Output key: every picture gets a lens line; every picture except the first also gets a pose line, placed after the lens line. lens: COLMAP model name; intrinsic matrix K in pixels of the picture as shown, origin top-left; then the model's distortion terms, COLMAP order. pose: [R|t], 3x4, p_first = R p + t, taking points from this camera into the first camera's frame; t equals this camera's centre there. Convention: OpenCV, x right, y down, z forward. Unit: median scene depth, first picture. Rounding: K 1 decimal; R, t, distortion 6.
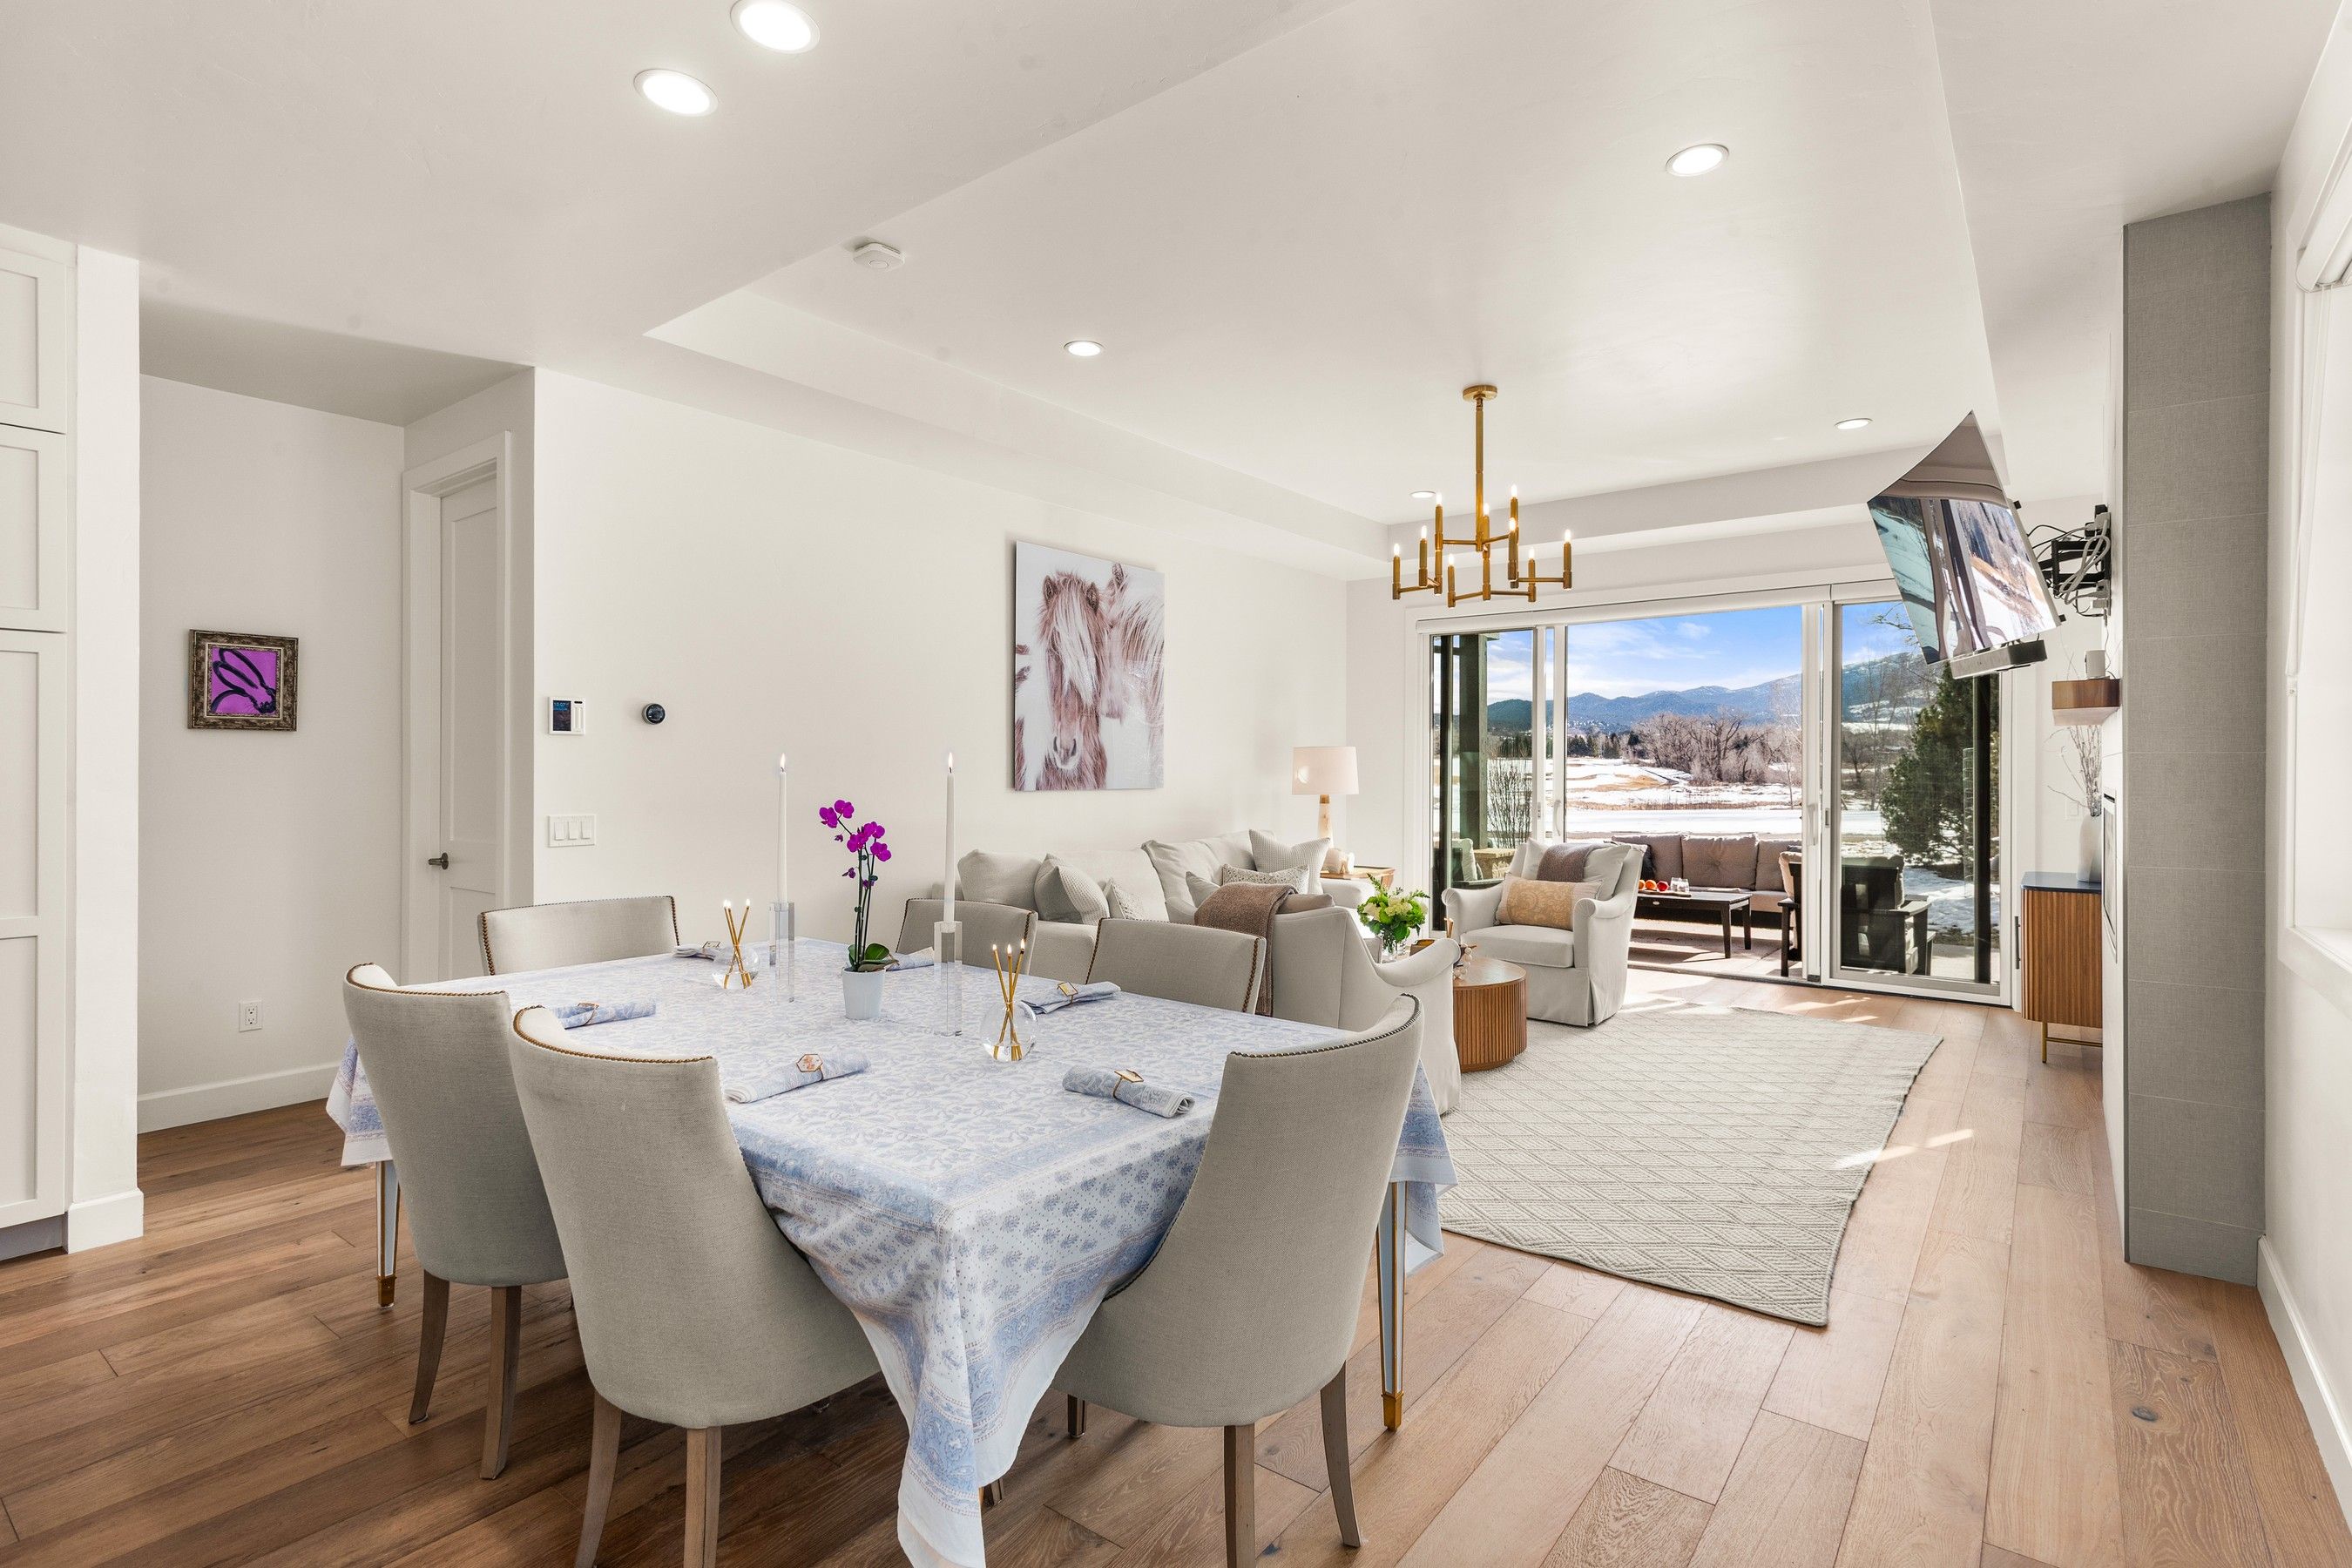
lens RADIAL K [[1133.0, 0, 1202.5], [0, 1133.0, 768.7], [0, 0, 1]] dist [0.002075, 0.000158]
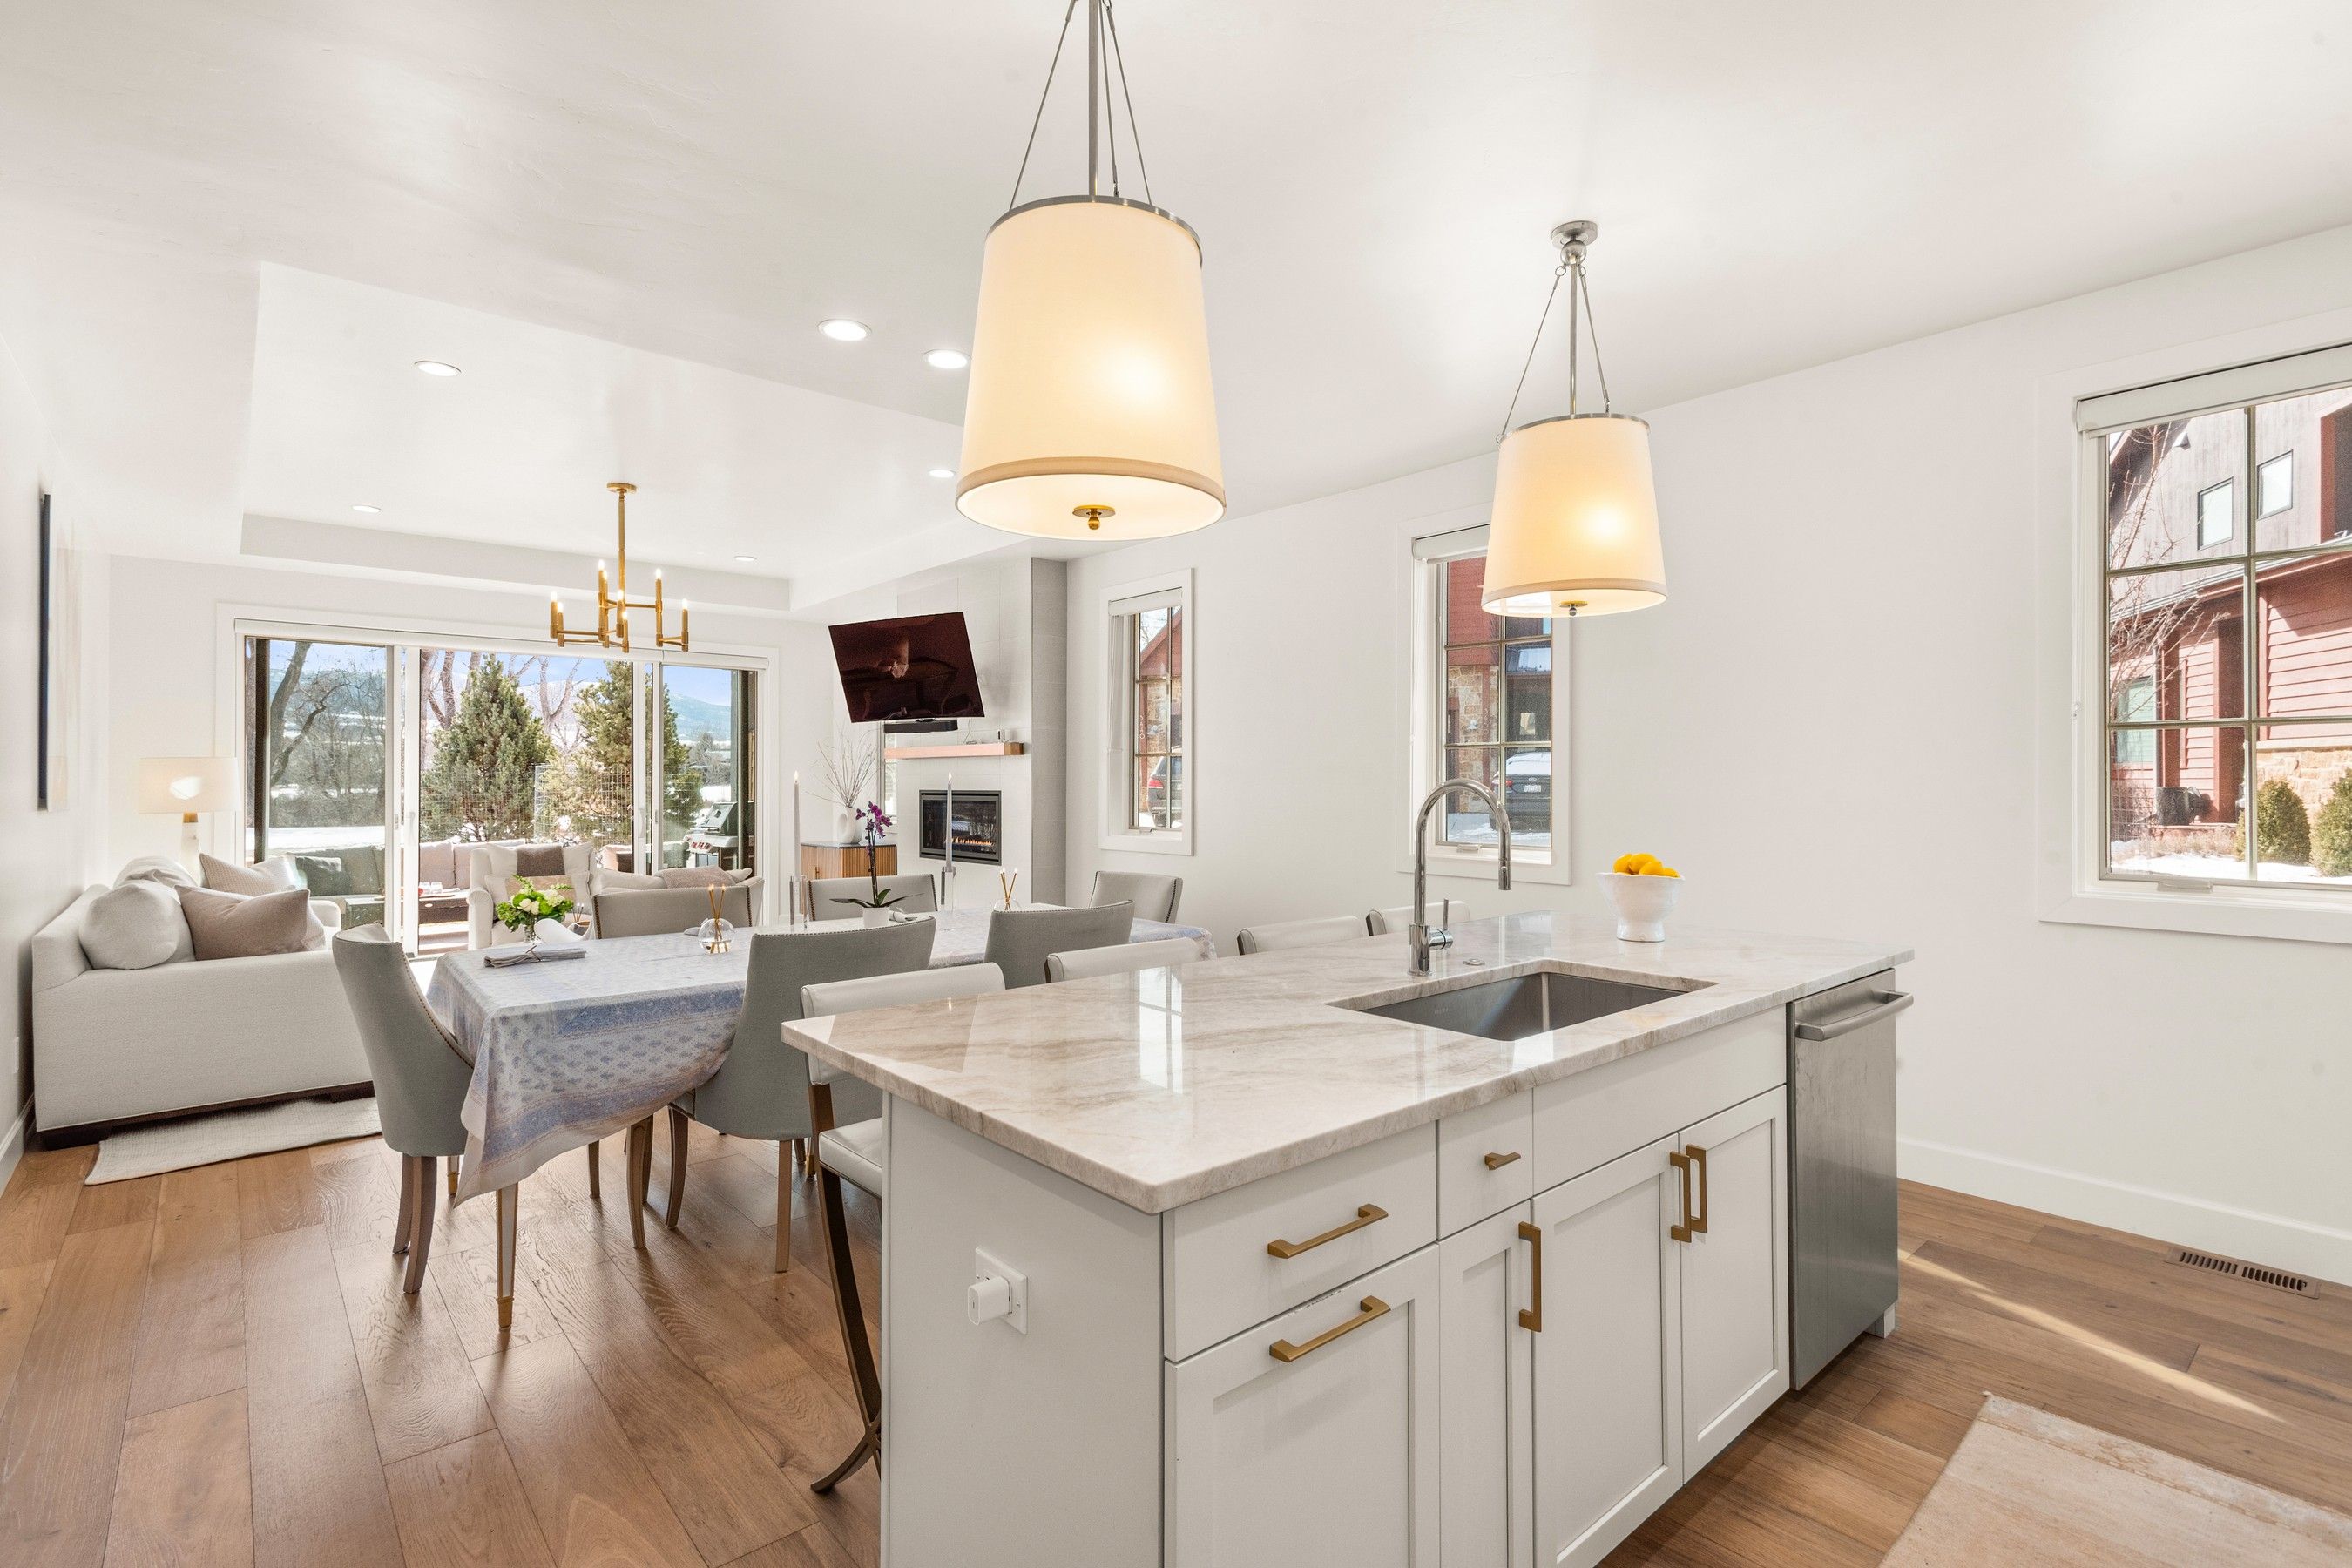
lens RADIAL K [[1103.8, 0, 1188.6], [0, 1103.8, 786.3], [0, 0, 1]] dist [0.002874, -0.000472]
pose [[0.202897, -0.006772, 0.979177, -0.671676], [0.002457, 0.999976, 0.006407, -0.001066], [-0.979197, 0.001106, 0.202909, 0.095804]]
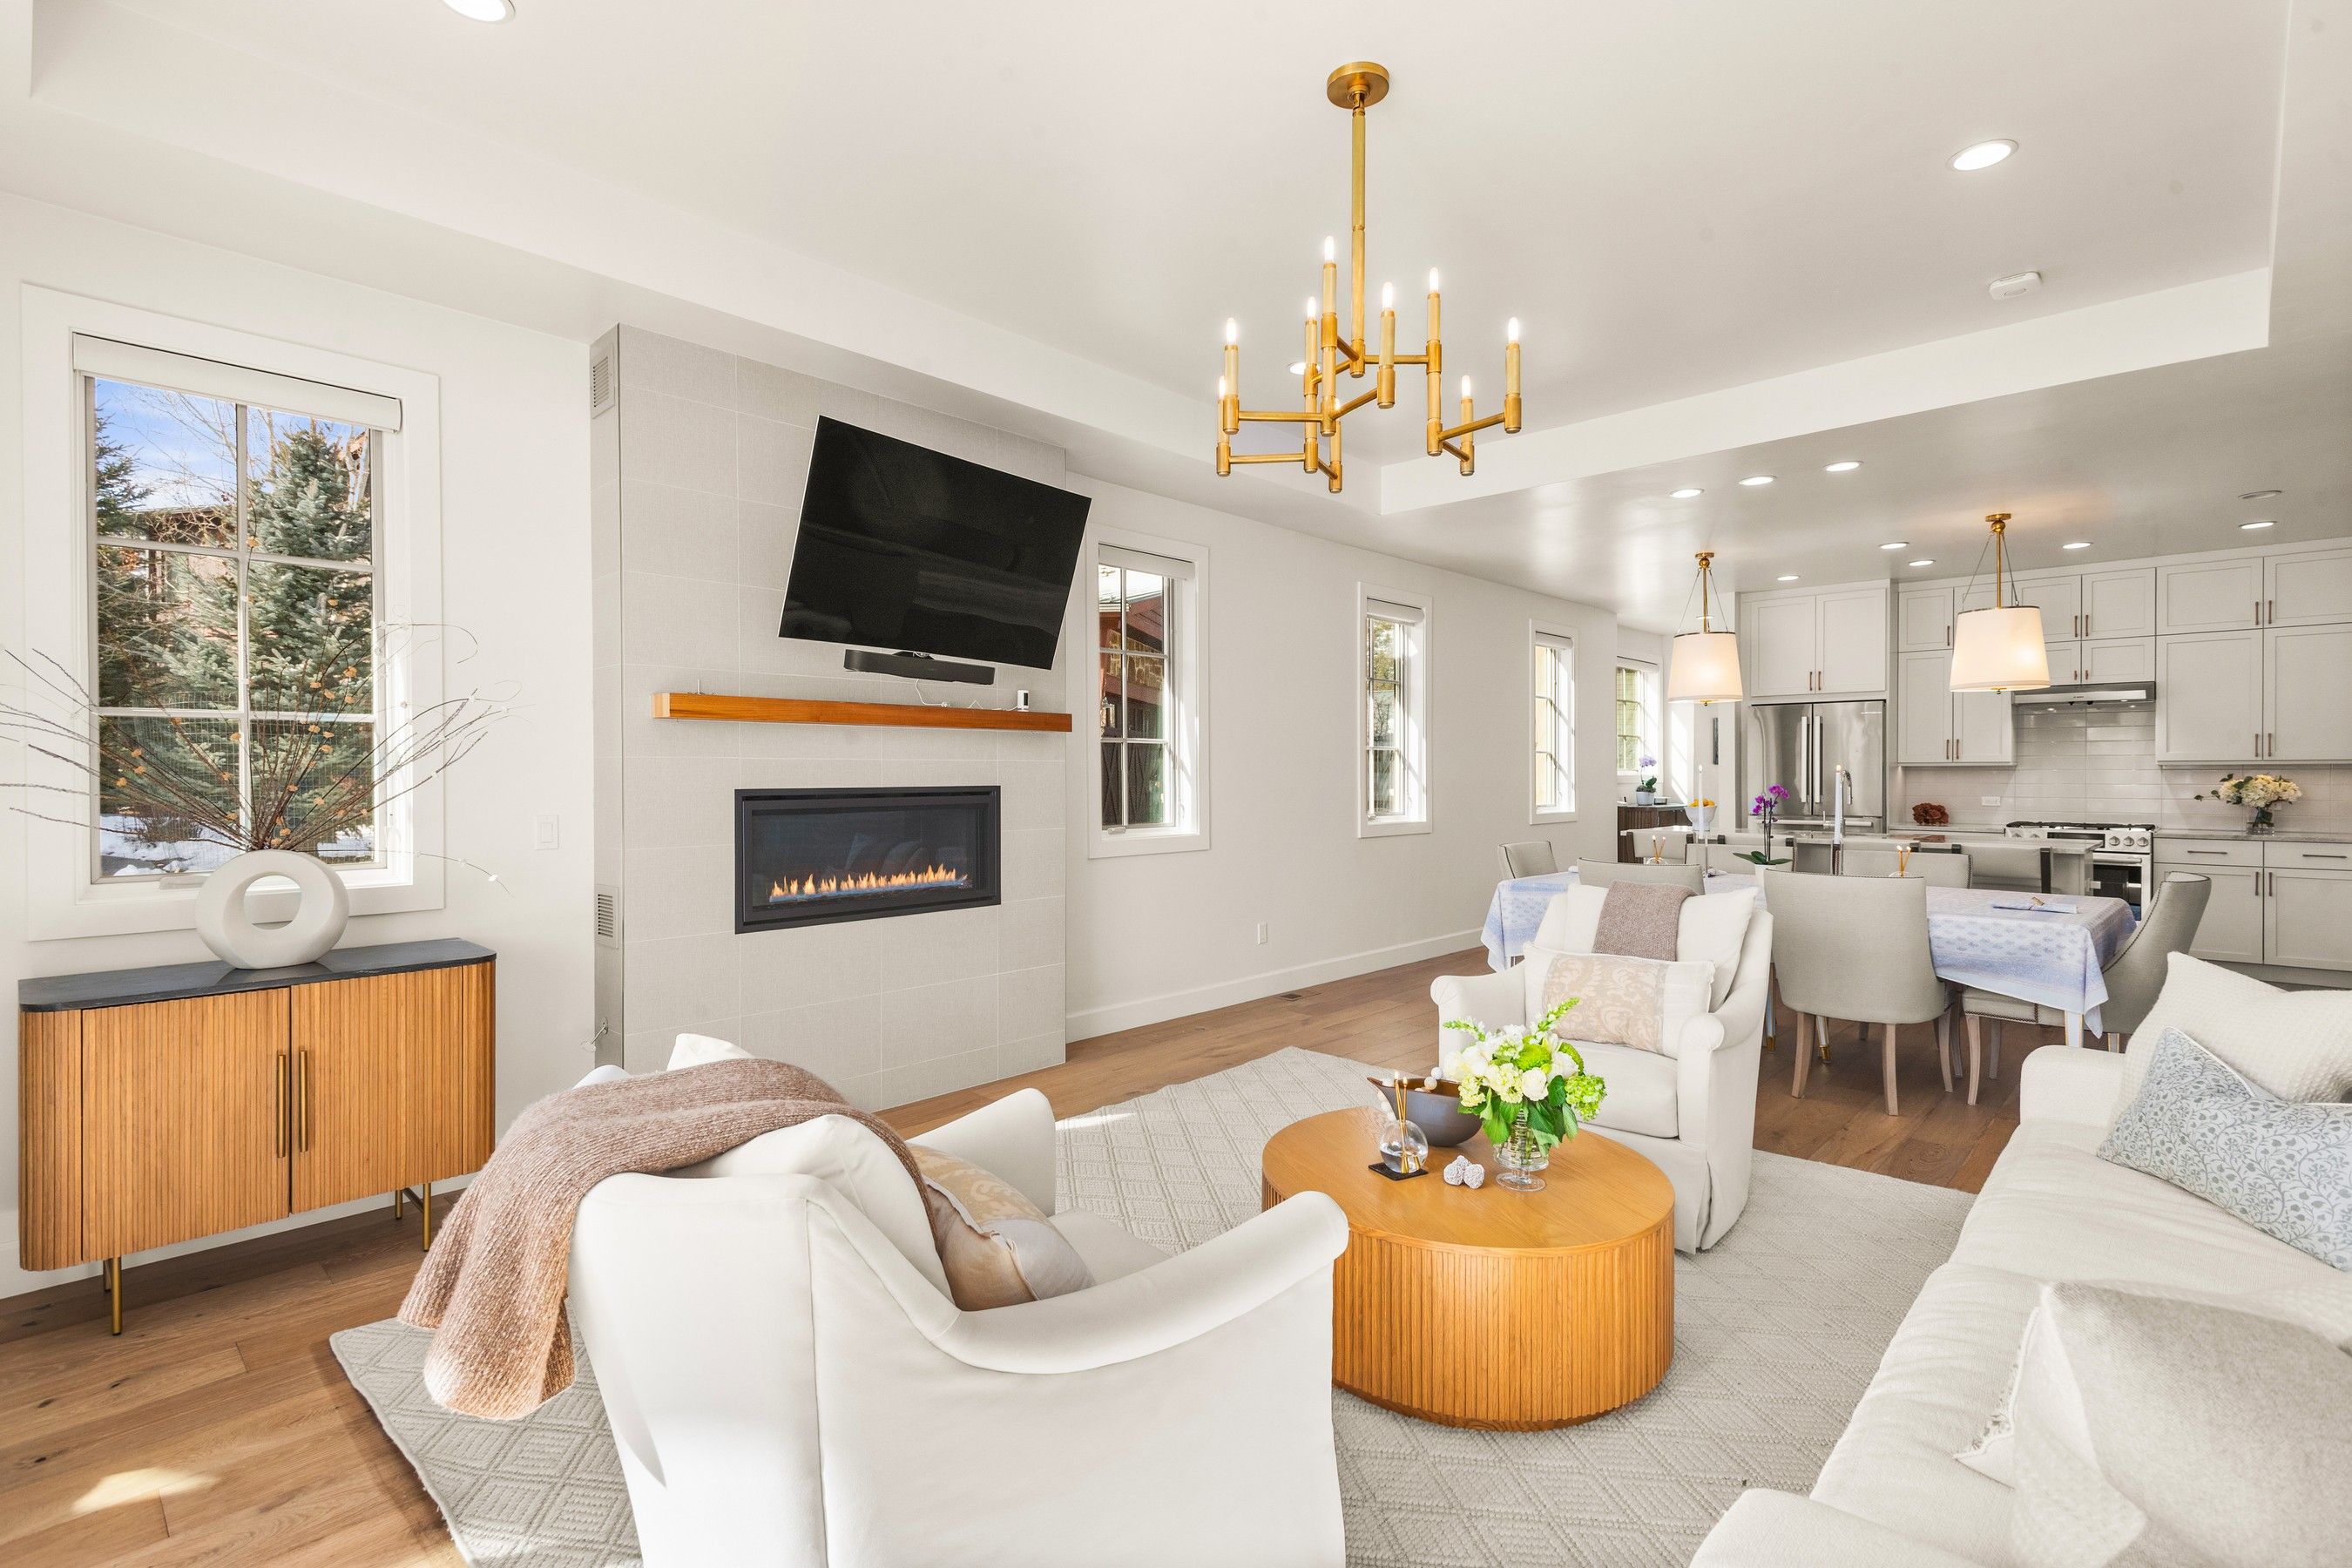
lens RADIAL K [[1103.8, 0, 1188.6], [0, 1103.8, 786.3], [0, 0, 1]] dist [0.002874, -0.000472]
pose [[-0.996660, 0.002426, 0.081632, 0.230255], [0.004074, 0.999791, 0.020036, -0.003176], [-0.081567, 0.020302, -0.996461, 1.223718]]
